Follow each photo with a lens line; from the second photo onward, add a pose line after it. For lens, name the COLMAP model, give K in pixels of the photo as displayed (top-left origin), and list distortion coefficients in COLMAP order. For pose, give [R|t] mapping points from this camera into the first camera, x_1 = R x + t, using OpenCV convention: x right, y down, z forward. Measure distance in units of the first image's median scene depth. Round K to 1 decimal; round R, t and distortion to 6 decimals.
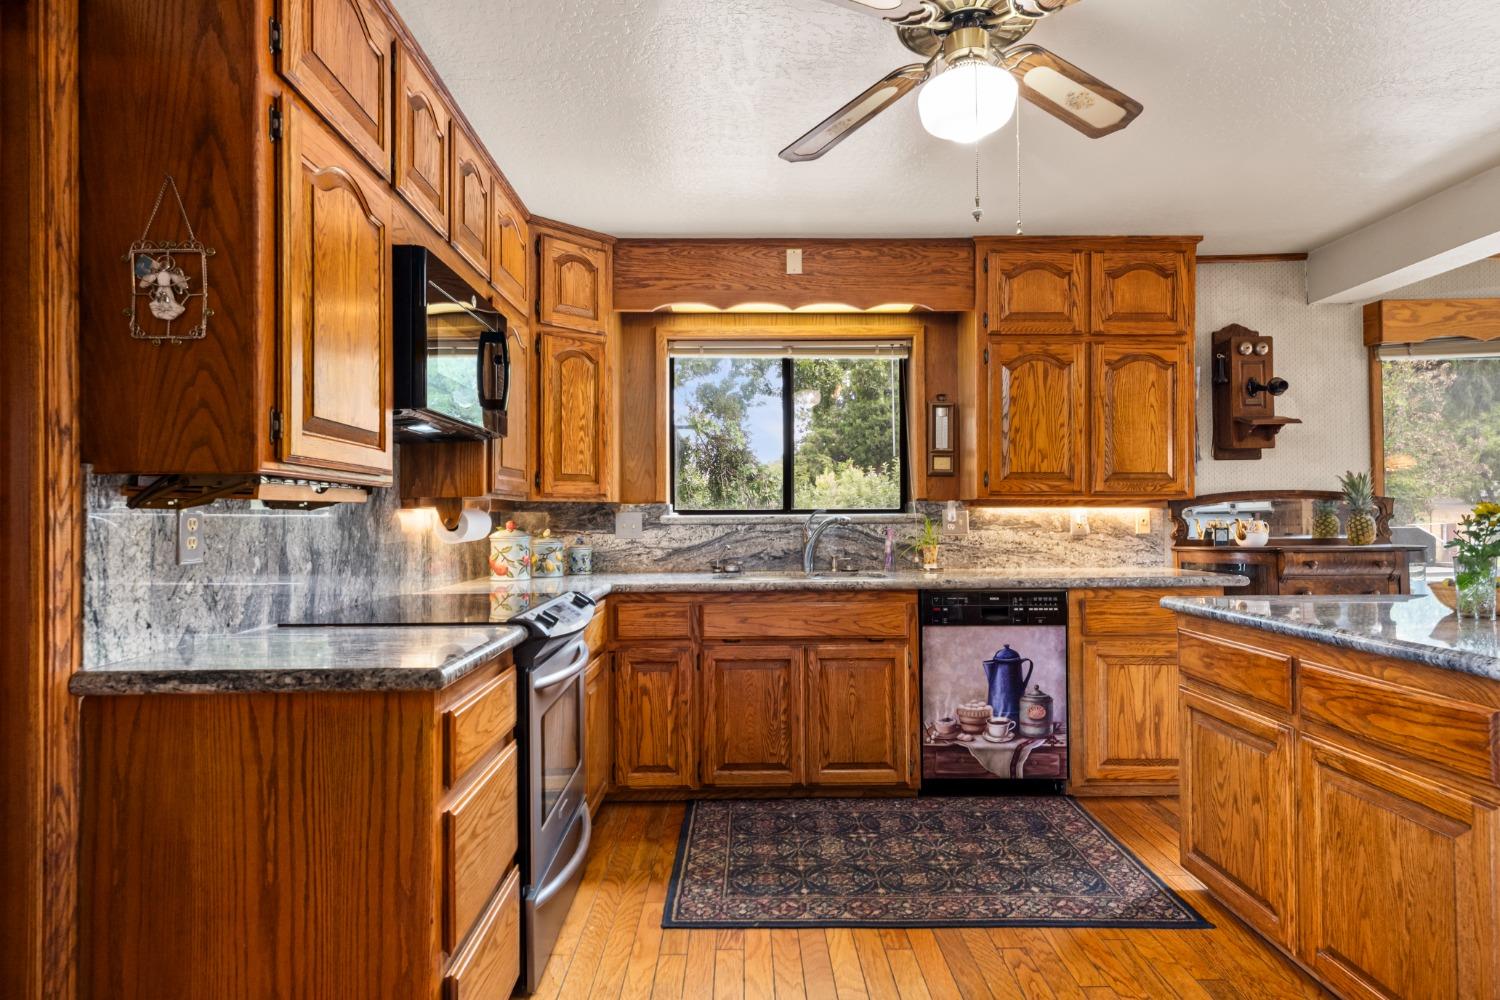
lens RADIAL K [[832.5, 0, 740.1], [0, 832.5, 510.2], [0, 0, 1]] dist [0.004114, 0.001299]
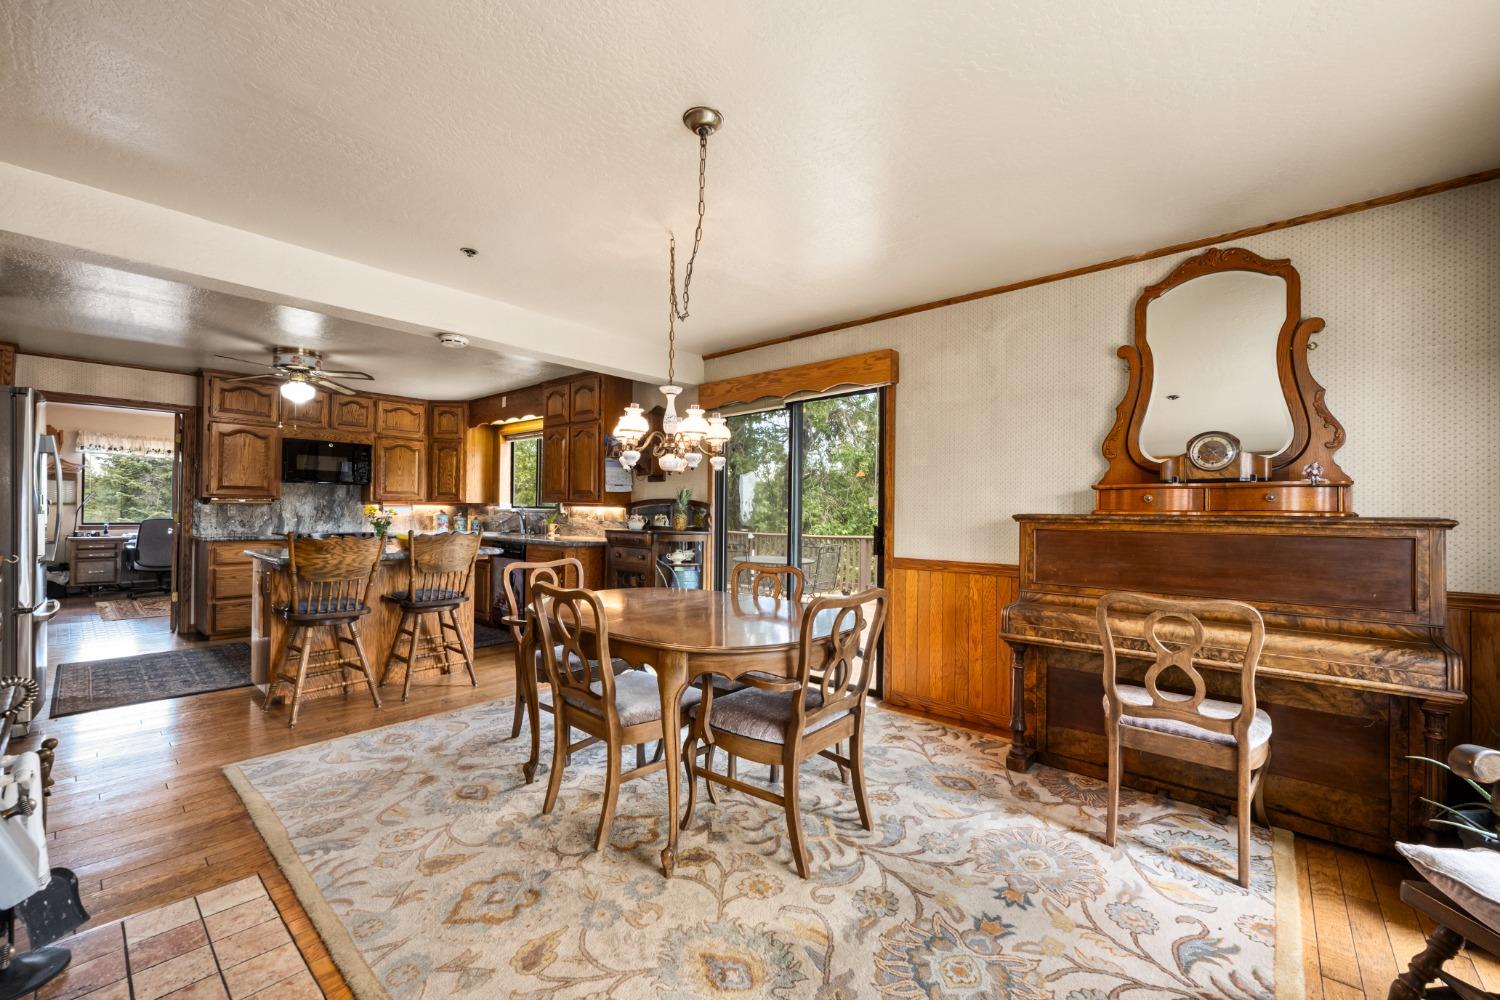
lens RADIAL K [[595.0, 0, 749.0], [0, 595.0, 506.1], [0, 0, 1]] dist [-0.003782, 0.001507]
pose [[0.756047, 0.010986, -0.654425, 1.889524], [-0.009038, 0.999939, 0.006345, -0.020974], [0.654455, 0.001118, 0.756100, 0.194789]]
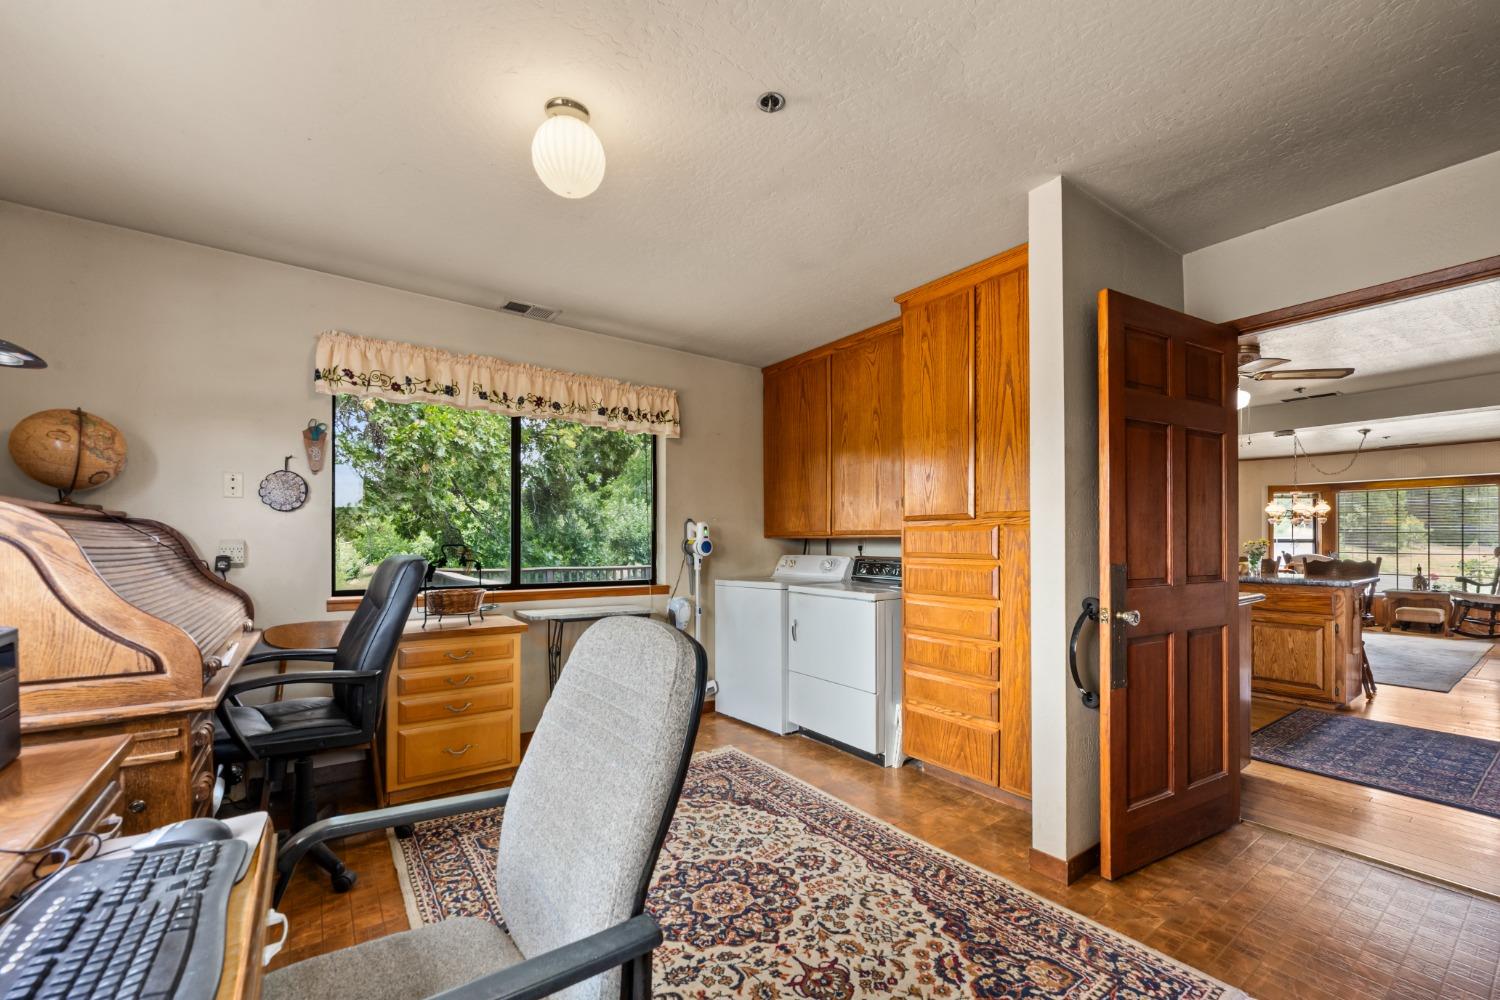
lens RADIAL K [[595.0, 0, 760.1], [0, 595.0, 540.6], [0, 0, 1]] dist [-0.003782, 0.001507]
pose [[0.814355, 0.010038, 0.580281, -1.271829], [-0.014093, 0.999898, 0.002482, 0.010435], [-0.580197, -0.010199, 0.814413, 0.141564]]
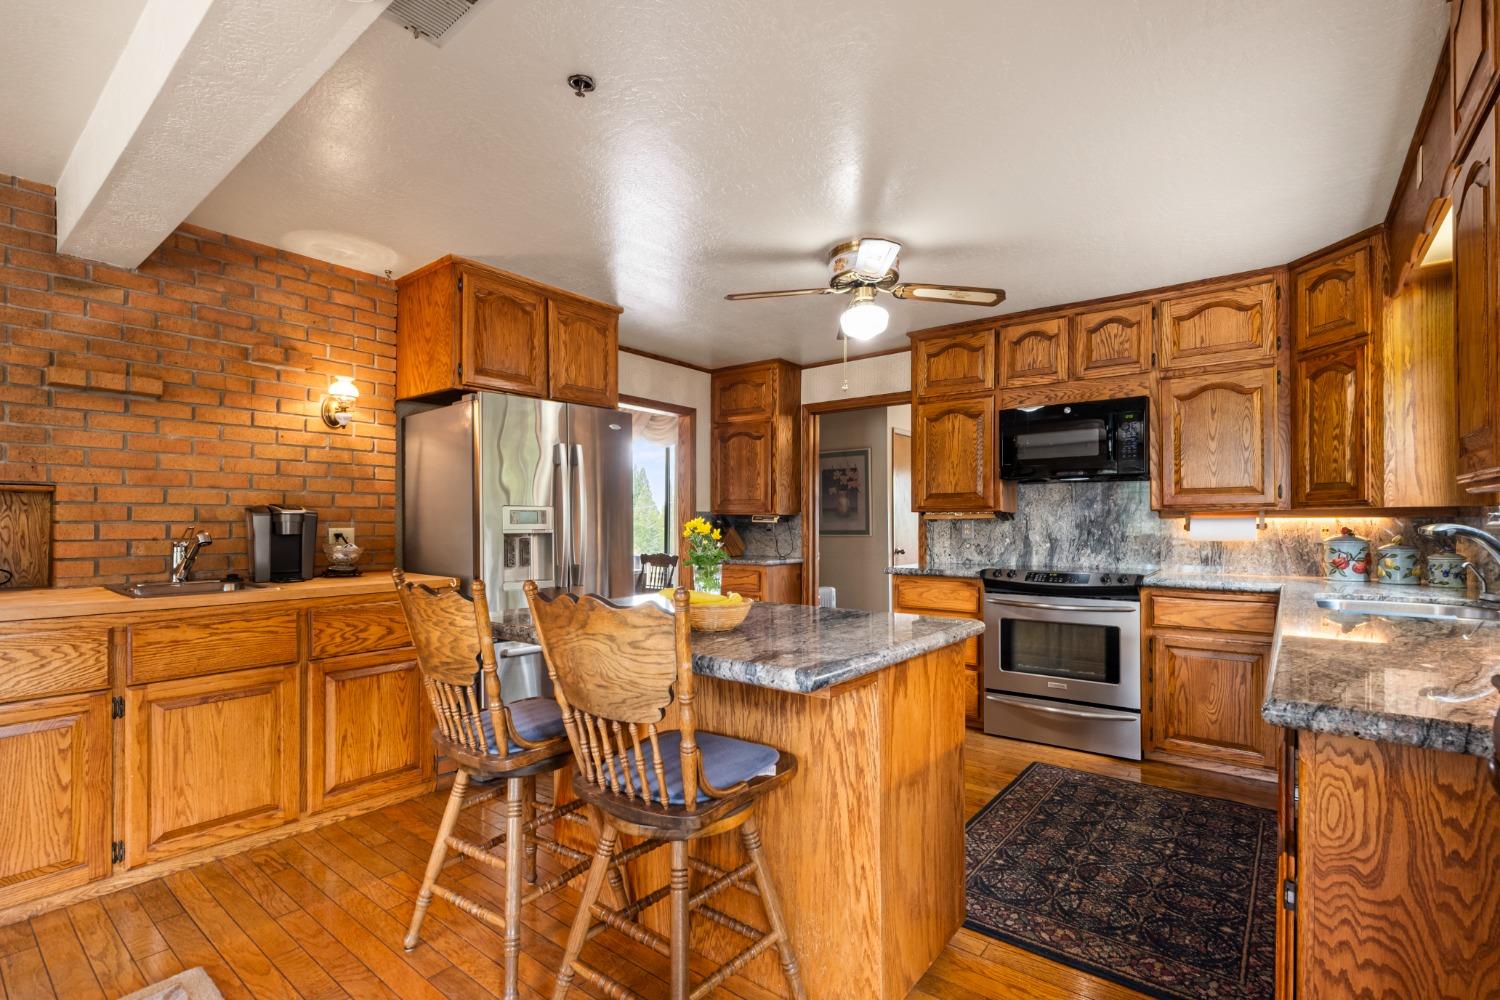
lens RADIAL K [[682.1, 0, 745.0], [0, 682.1, 527.6], [0, 0, 1]] dist [-0.002301, 0.002706]
pose [[-0.622693, 0.010752, -0.782392, 0.980470], [0.012803, 0.999912, 0.003551, 0.001104], [0.782362, -0.007806, -0.622776, 1.004509]]
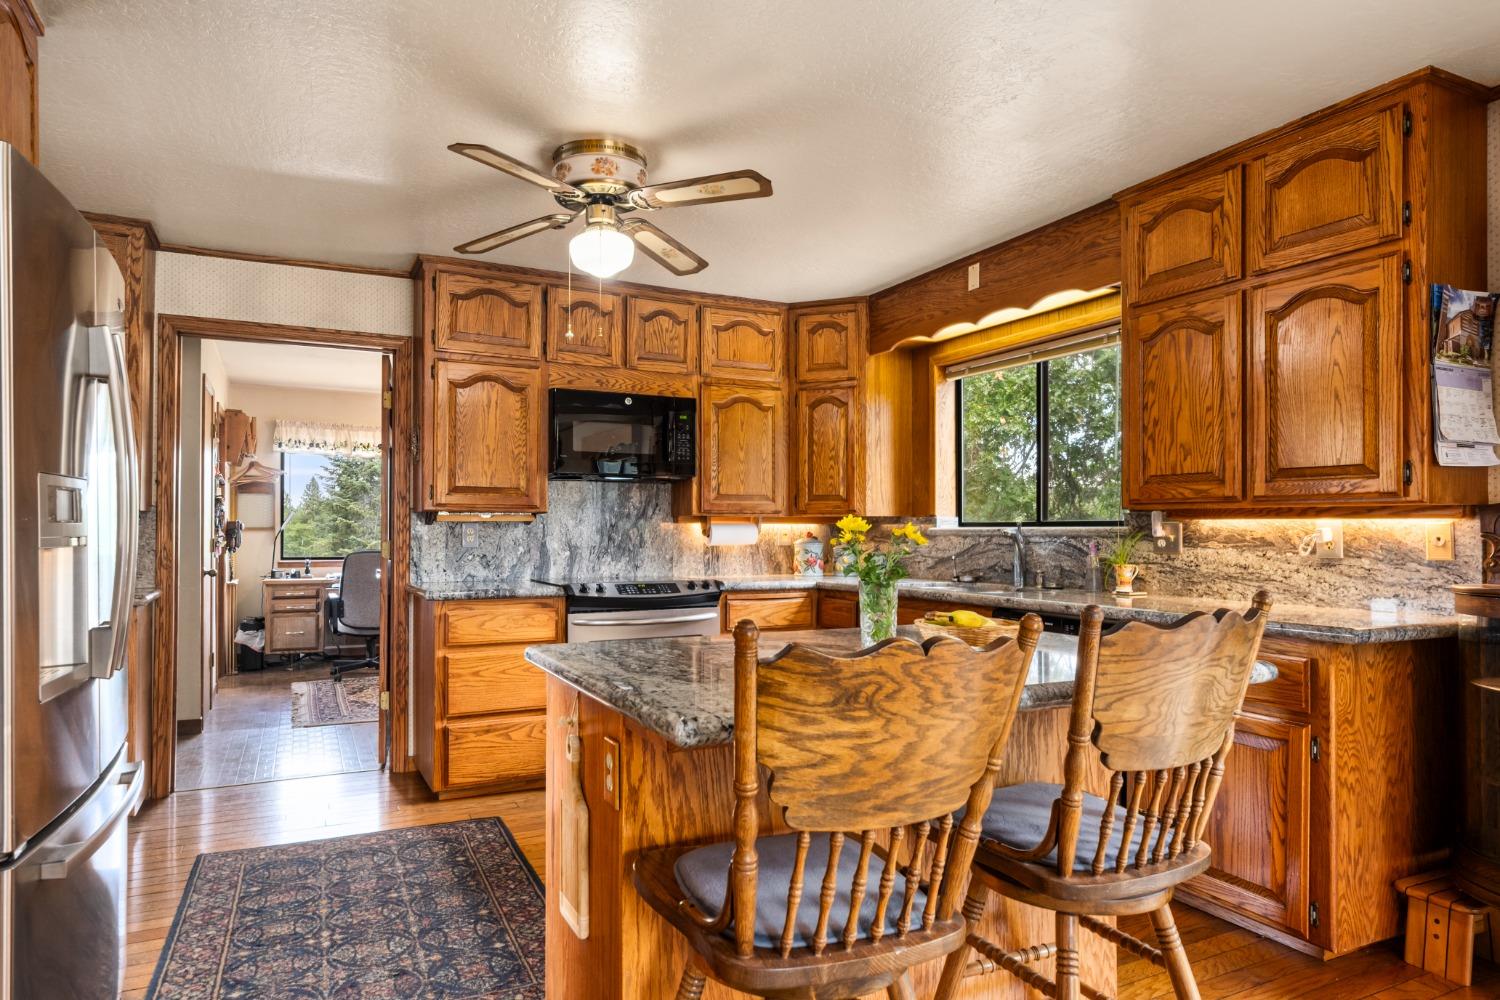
lens RADIAL K [[888.6, 0, 721.8], [0, 888.6, 525.3], [0, 0, 1]] dist [0.004849, 0.005928]
pose [[0.428570, 0.001455, -0.903507, 1.007612], [0.005292, 0.999978, 0.004121, -0.003545], [0.903493, -0.006547, 0.428553, 0.286368]]
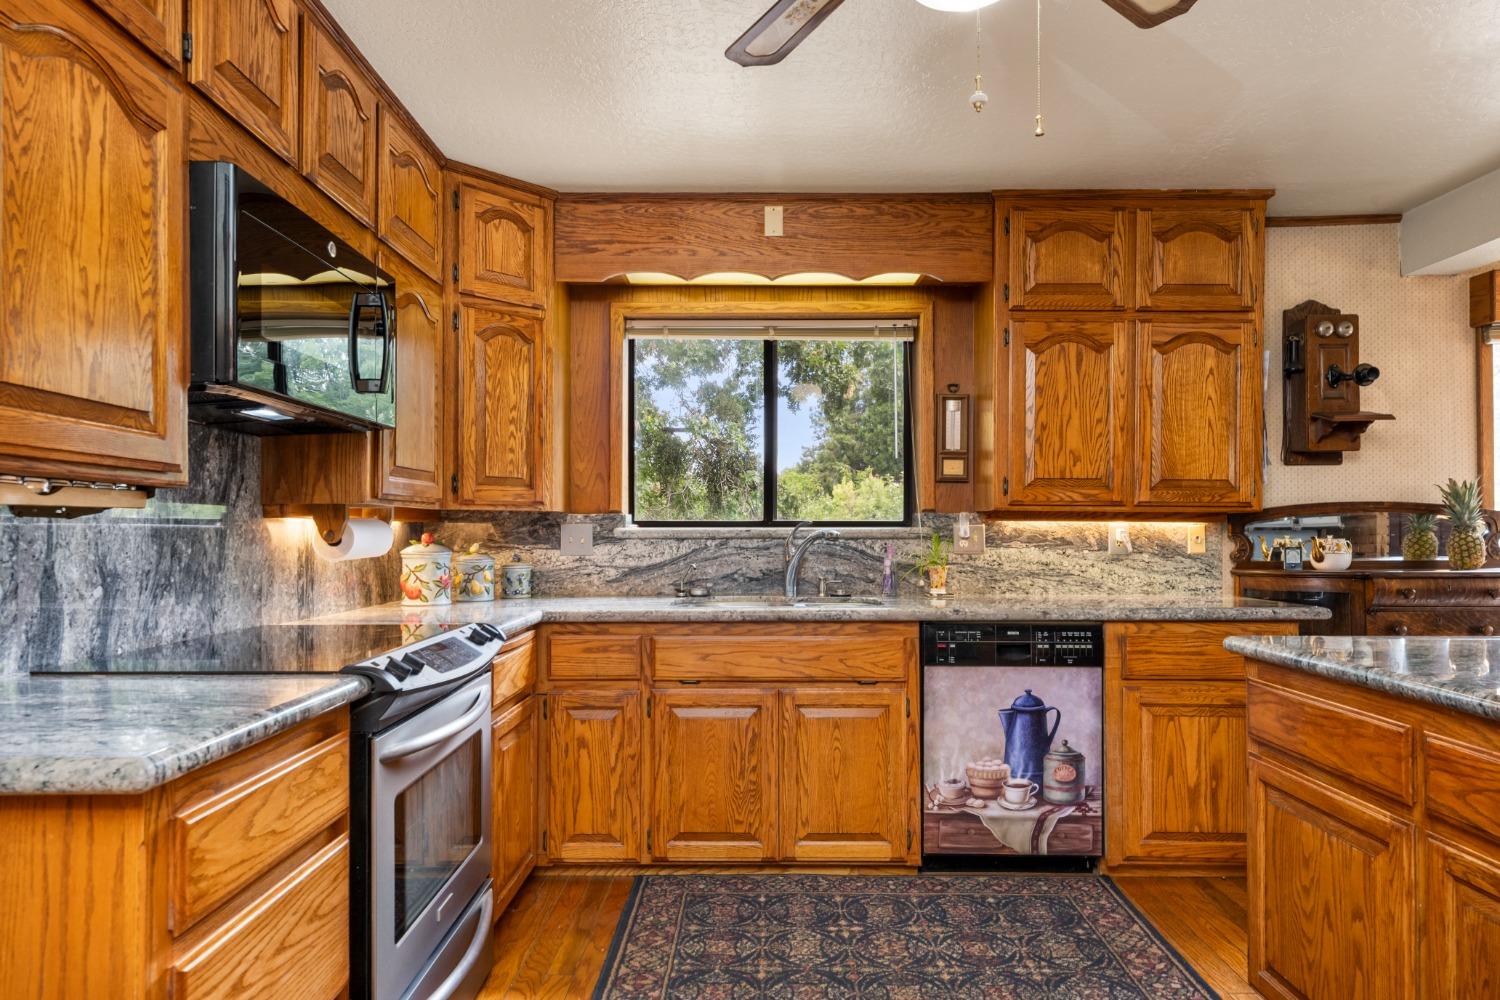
lens RADIAL K [[888.6, 0, 741.5], [0, 888.6, 525.7], [0, 0, 1]] dist [0.004849, 0.005928]
pose [[0.999880, 0.005988, -0.014267, 0.052245], [-0.005934, 0.999975, 0.003850, 0.000016], [0.014290, -0.003765, 0.999891, 0.130383]]
